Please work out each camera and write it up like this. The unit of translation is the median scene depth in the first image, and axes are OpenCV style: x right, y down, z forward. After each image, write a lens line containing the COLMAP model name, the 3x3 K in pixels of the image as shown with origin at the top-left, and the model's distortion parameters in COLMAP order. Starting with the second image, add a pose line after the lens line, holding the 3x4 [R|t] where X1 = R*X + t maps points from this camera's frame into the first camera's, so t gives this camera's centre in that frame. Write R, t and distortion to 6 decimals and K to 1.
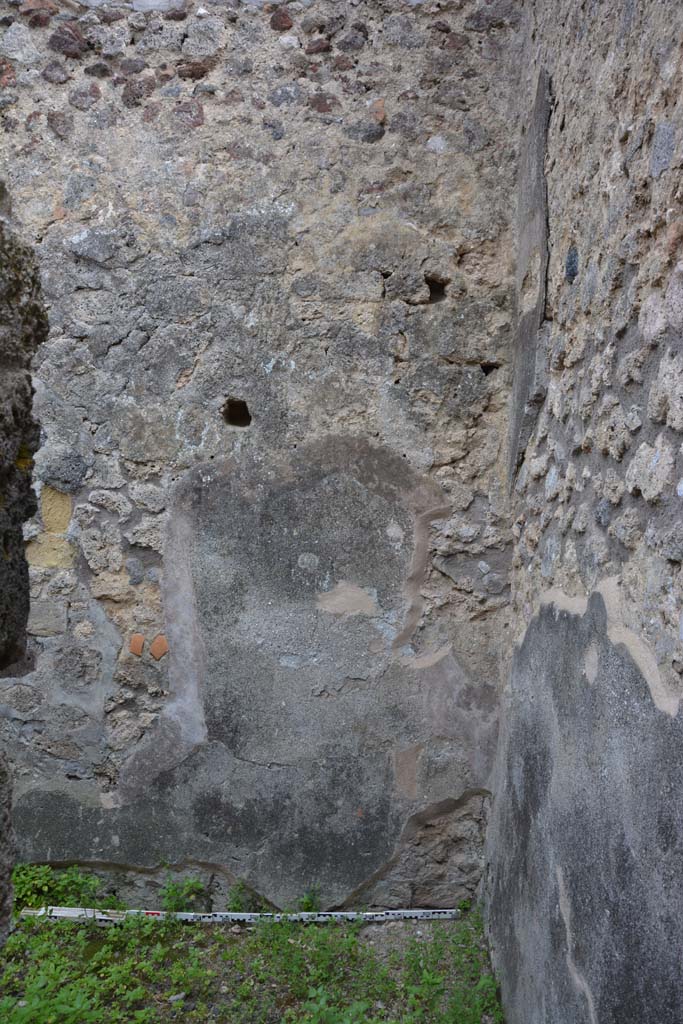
lens RADIAL K [[791.9, 0, 347.7], [0, 791.9, 512.2], [0, 0, 1]] dist [-0.162353, 0.115230]
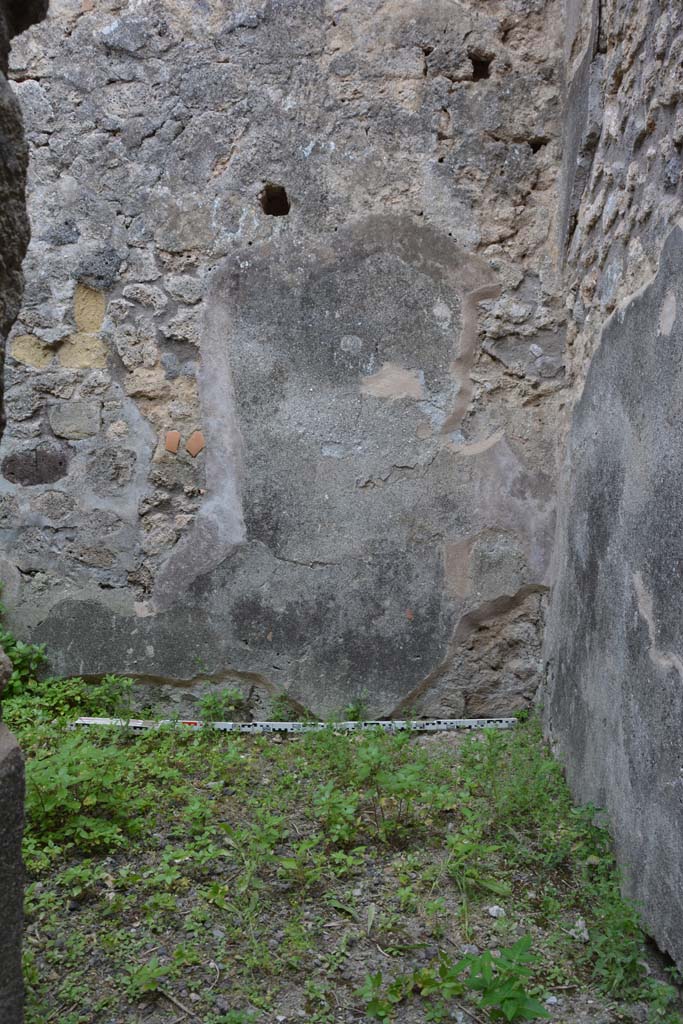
lens RADIAL K [[791.9, 0, 345.2], [0, 791.9, 516.3], [0, 0, 1]] dist [-0.162353, 0.115230]
pose [[0.998885, -0.010756, -0.045975, -0.015609], [0.012083, 0.999515, 0.028688, 0.240151], [0.045644, -0.029212, 0.998531, 0.046642]]
